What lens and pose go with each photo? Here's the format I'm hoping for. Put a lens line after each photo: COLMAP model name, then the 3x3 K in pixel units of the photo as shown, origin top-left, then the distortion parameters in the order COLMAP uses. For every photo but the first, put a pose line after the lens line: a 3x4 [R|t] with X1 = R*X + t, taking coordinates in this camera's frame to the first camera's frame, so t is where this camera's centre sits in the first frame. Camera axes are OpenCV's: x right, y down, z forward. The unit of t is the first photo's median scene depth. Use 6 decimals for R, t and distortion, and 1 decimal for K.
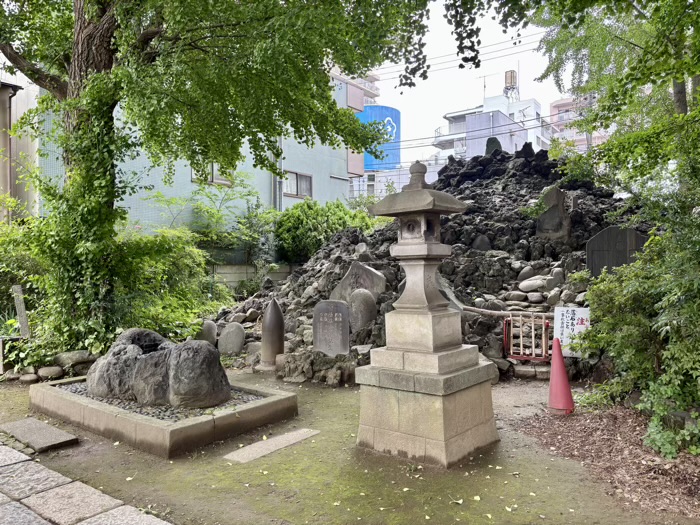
lens RADIAL K [[516.9, 0, 353.8], [0, 516.9, 266.4], [0, 0, 1]] dist [0.048594, -0.054031]
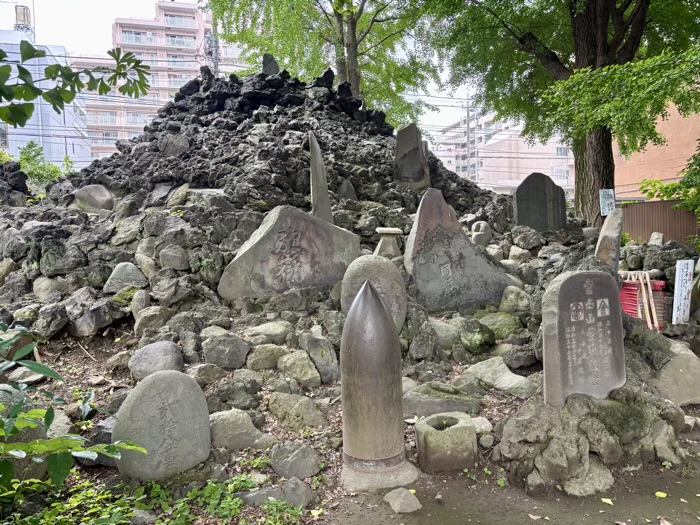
lens RADIAL K [[516.9, 0, 353.0], [0, 516.9, 262.0], [0, 0, 1]] dist [0.048594, -0.054031]
pose [[0.623031, -0.050419, 0.780571, -0.323942], [0.021580, 0.998648, 0.047281, 0.021113], [-0.781900, -0.012613, 0.623277, 0.566354]]
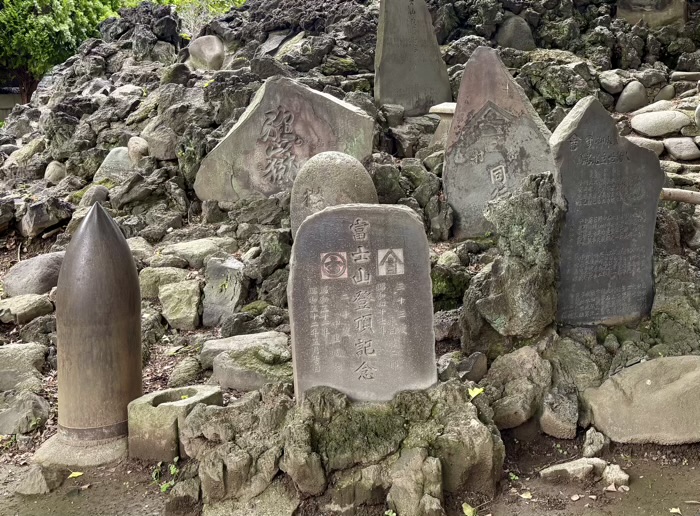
lens RADIAL K [[847.0, 0, 447.5], [0, 847.0, 130.8], [0, 0, 1]] dist [0.038429, 0.000000]
pose [[0.909317, -0.042854, 0.413892, -0.124975], [0.022906, 0.998330, 0.053040, -0.000081], [-0.415473, -0.038750, 0.908780, 0.356581]]
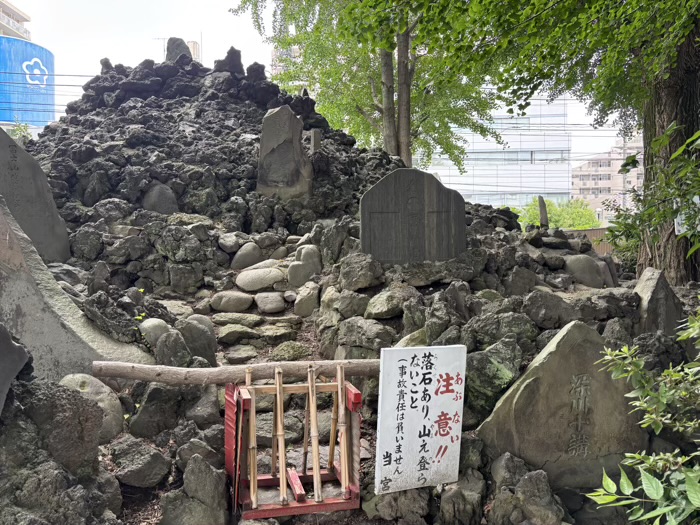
lens RADIAL K [[516.9, 0, 348.4], [0, 516.9, 261.3], [0, 0, 1]] dist [0.048594, -0.054031]
pose [[0.833770, -0.008870, 0.552041, 0.117718], [-0.000499, 0.999858, 0.016819, 0.009761], [-0.552112, -0.014298, 0.833648, 0.469371]]
